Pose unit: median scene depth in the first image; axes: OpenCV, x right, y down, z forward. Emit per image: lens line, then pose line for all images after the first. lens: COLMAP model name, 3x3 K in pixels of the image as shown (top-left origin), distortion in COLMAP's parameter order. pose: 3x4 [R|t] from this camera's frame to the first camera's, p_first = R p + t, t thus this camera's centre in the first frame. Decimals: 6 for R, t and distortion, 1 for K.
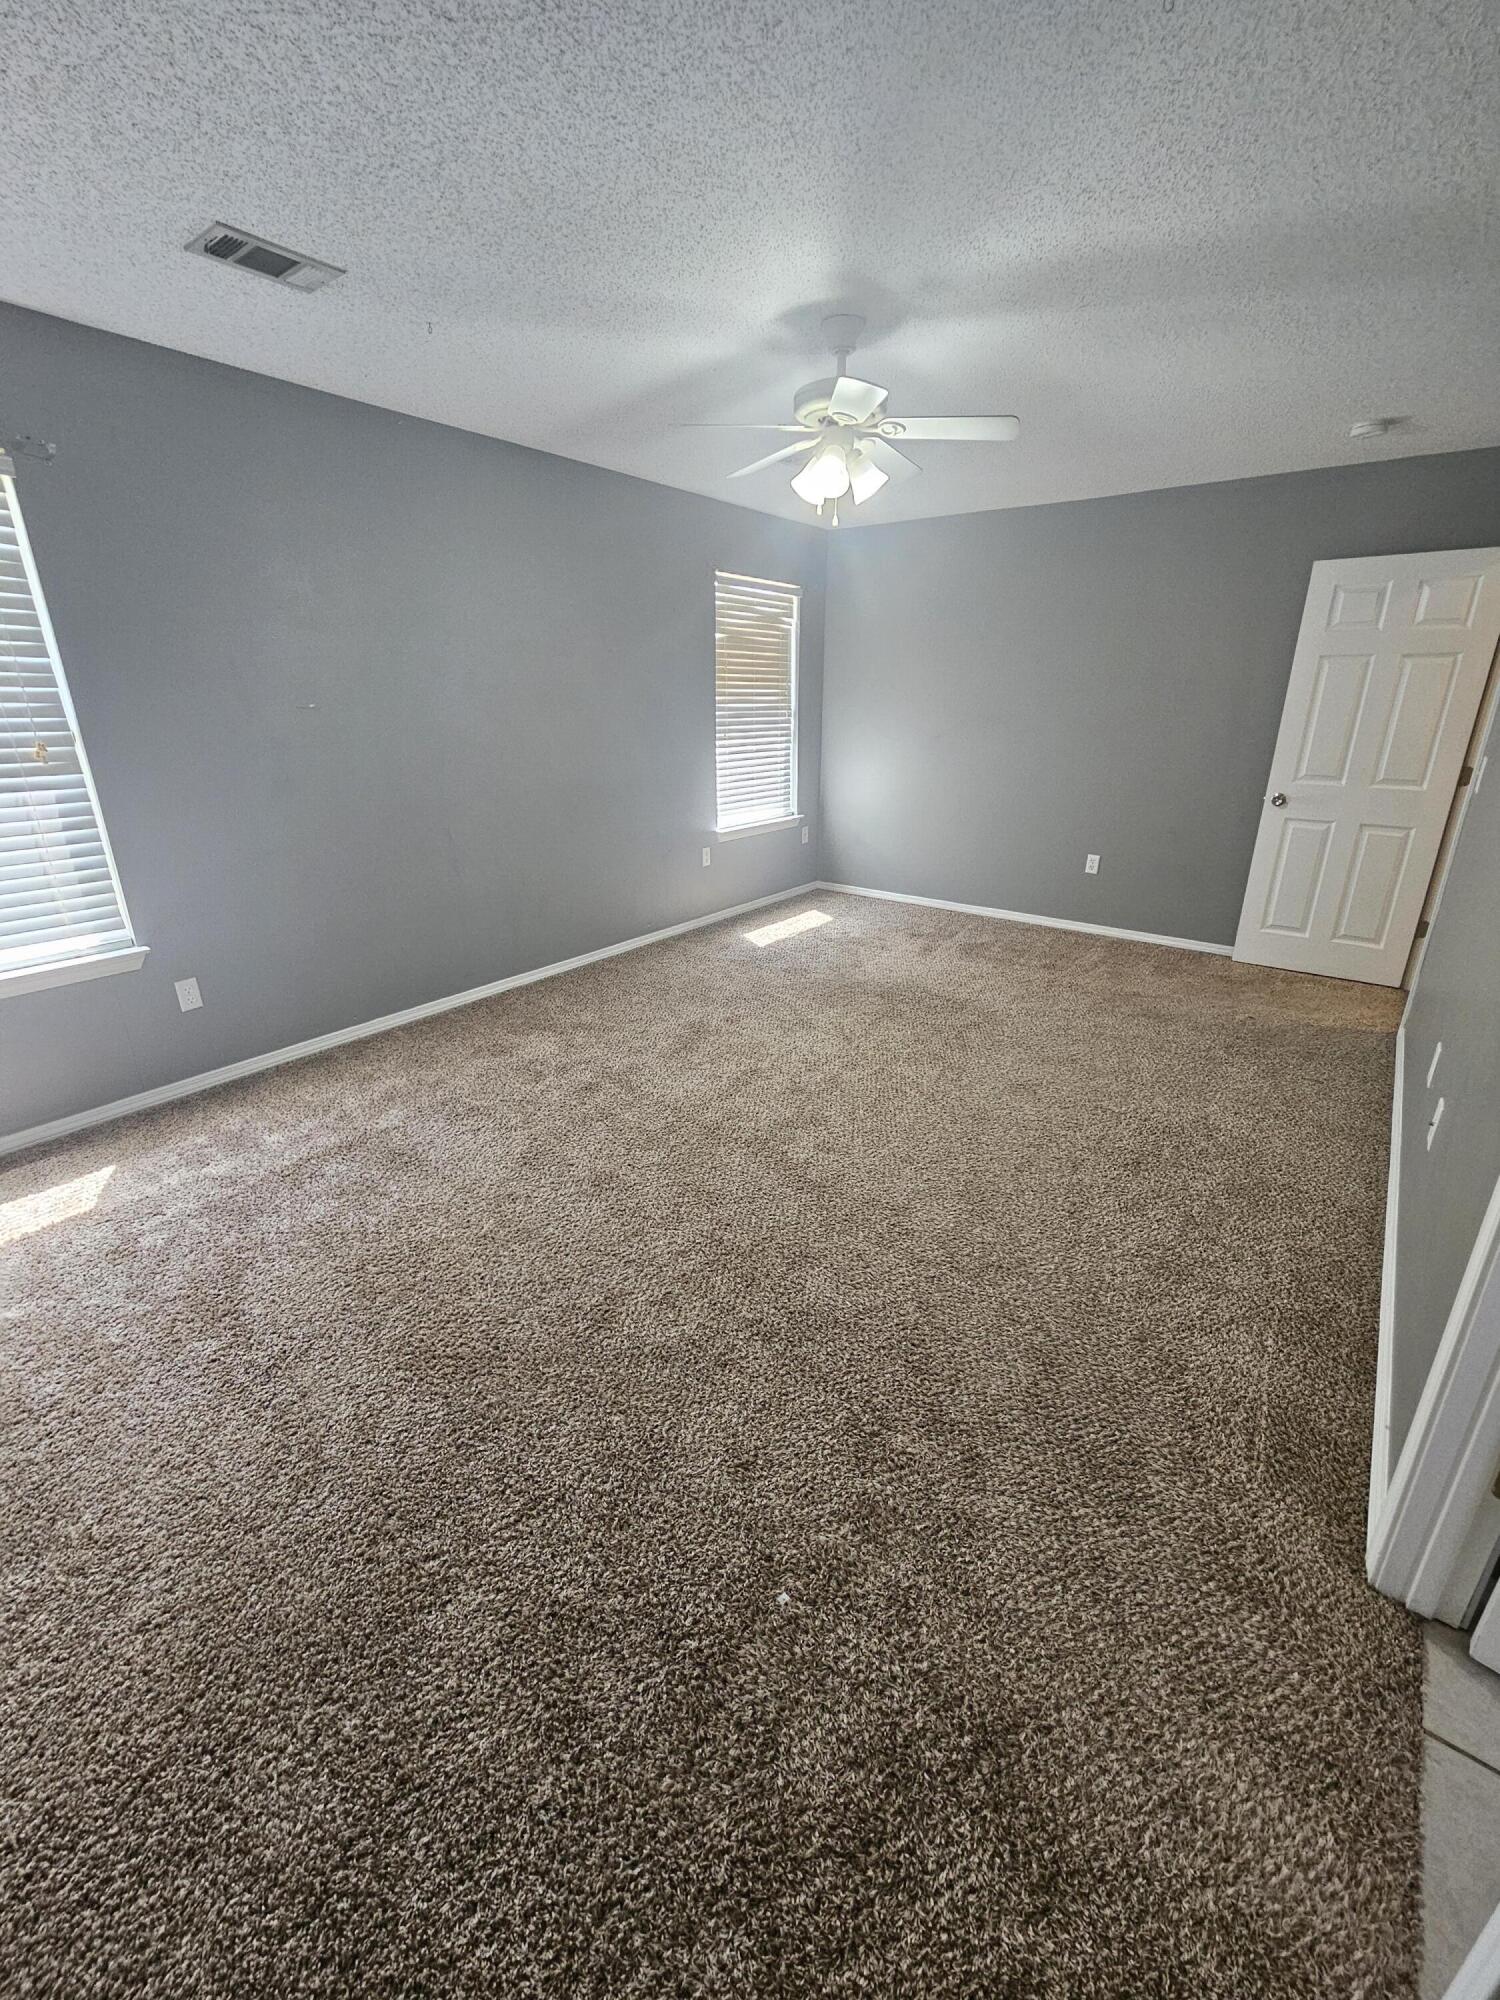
lens RADIAL K [[824.8, 0, 750.0], [0, 824.8, 1000.0], [0, 0, 1]] dist [-0.000919, 0.000017]
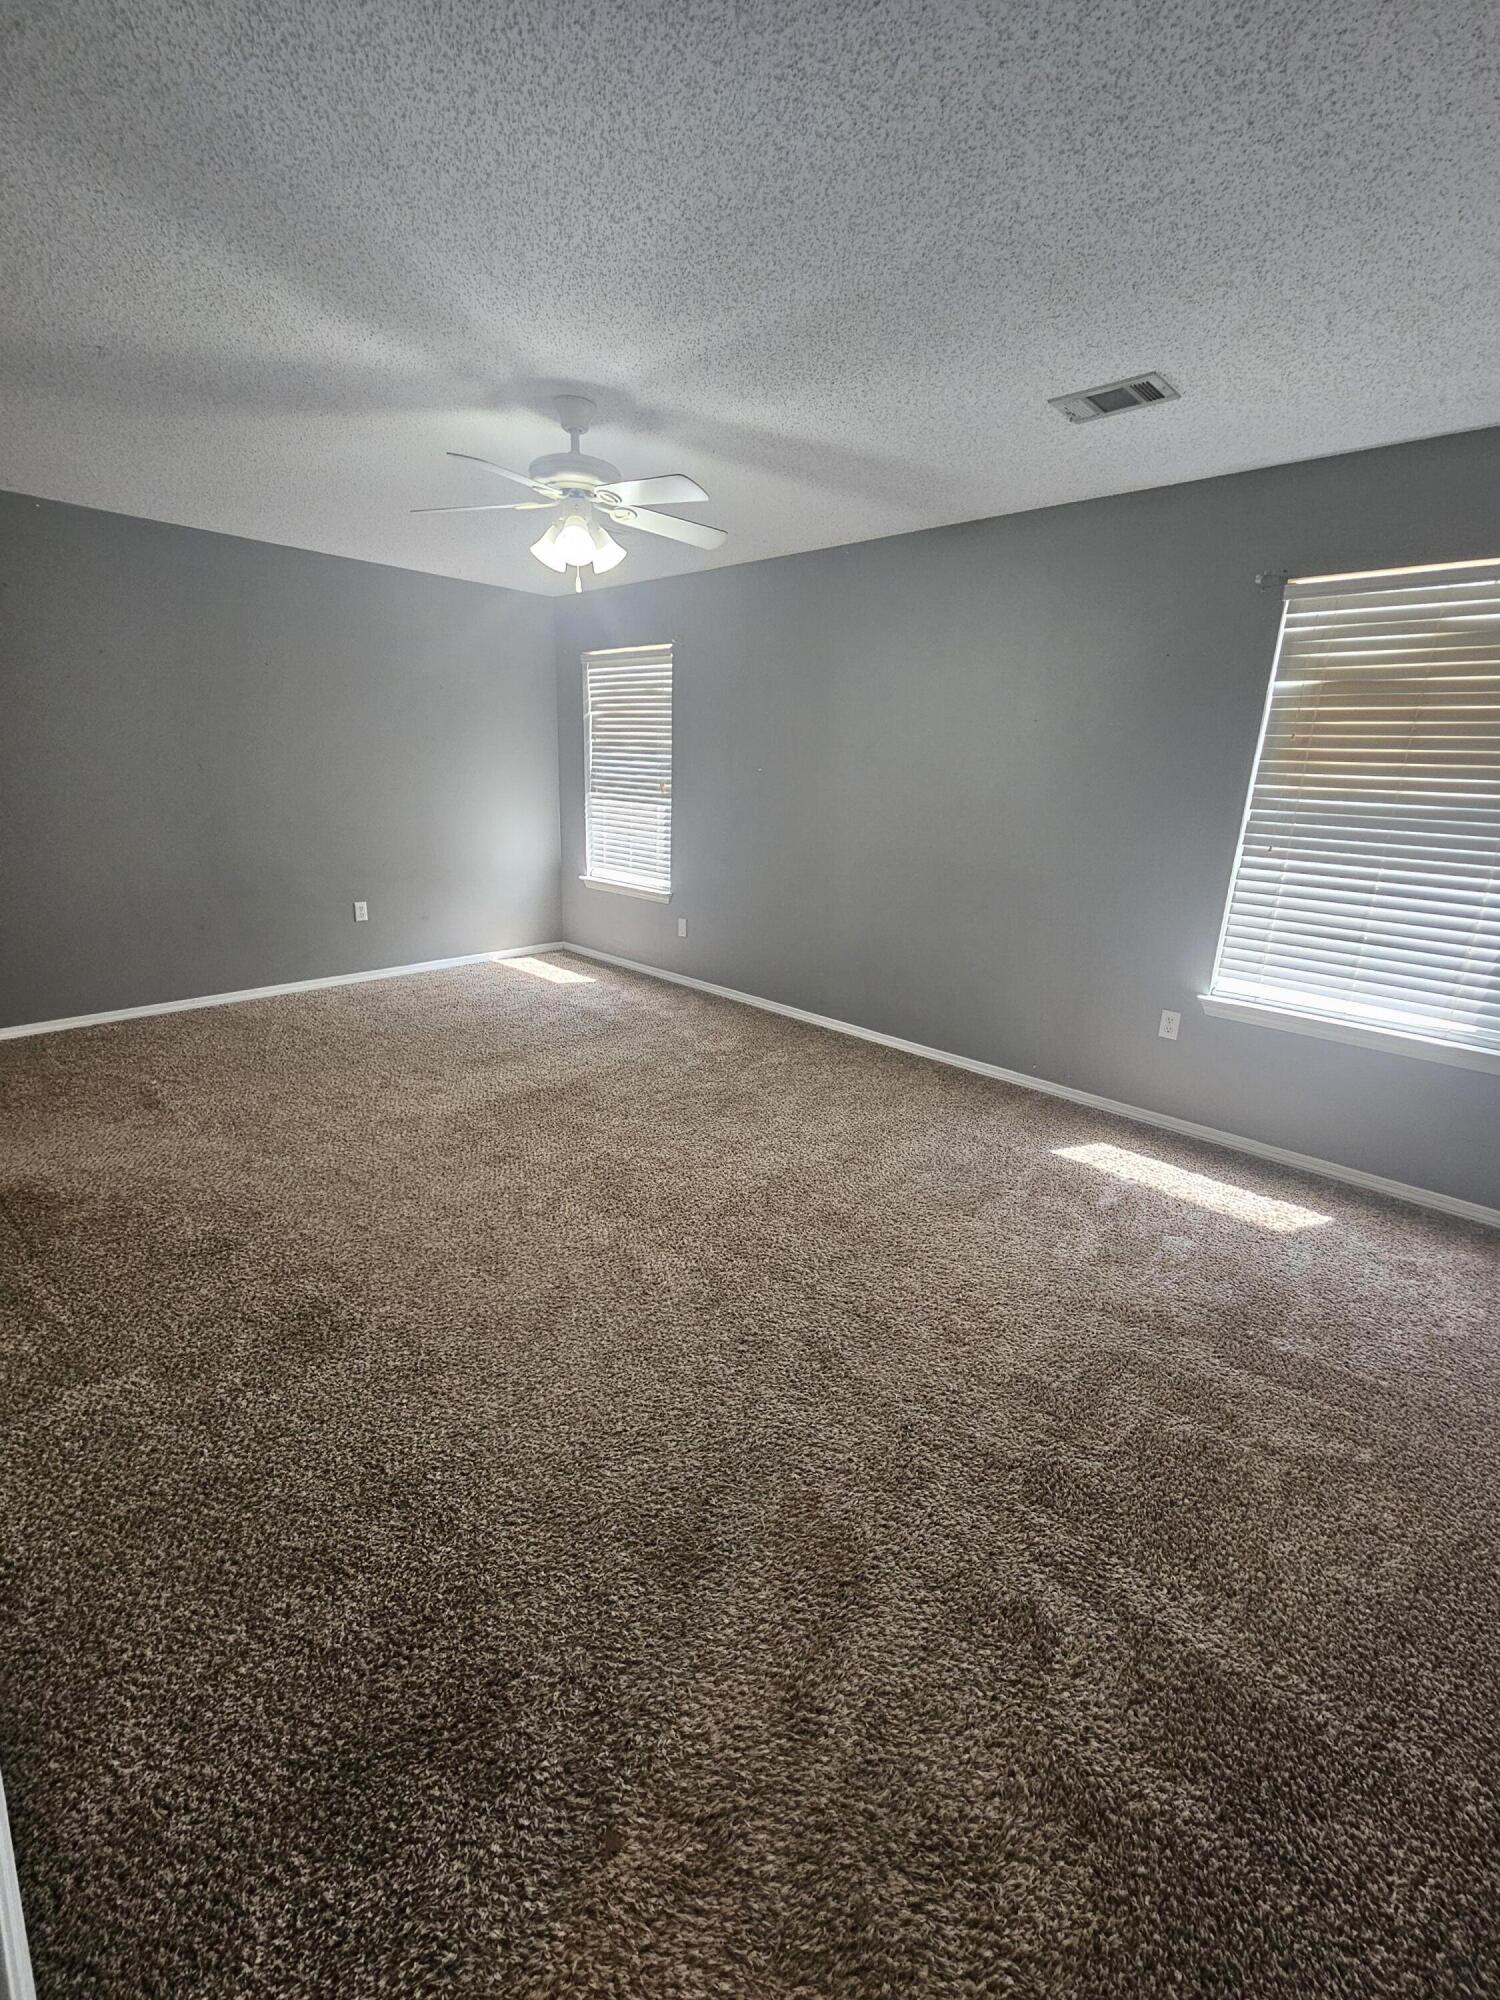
lens RADIAL K [[810.4, 0, 750.0], [0, 810.4, 1000.0], [0, 0, 1]] dist [0.000531, 0.000016]
pose [[-0.099502, 0.270232, -0.957640, 0.788376], [-0.383997, 0.877434, 0.287498, -0.335070], [0.917957, 0.396337, 0.016462, 0.923925]]
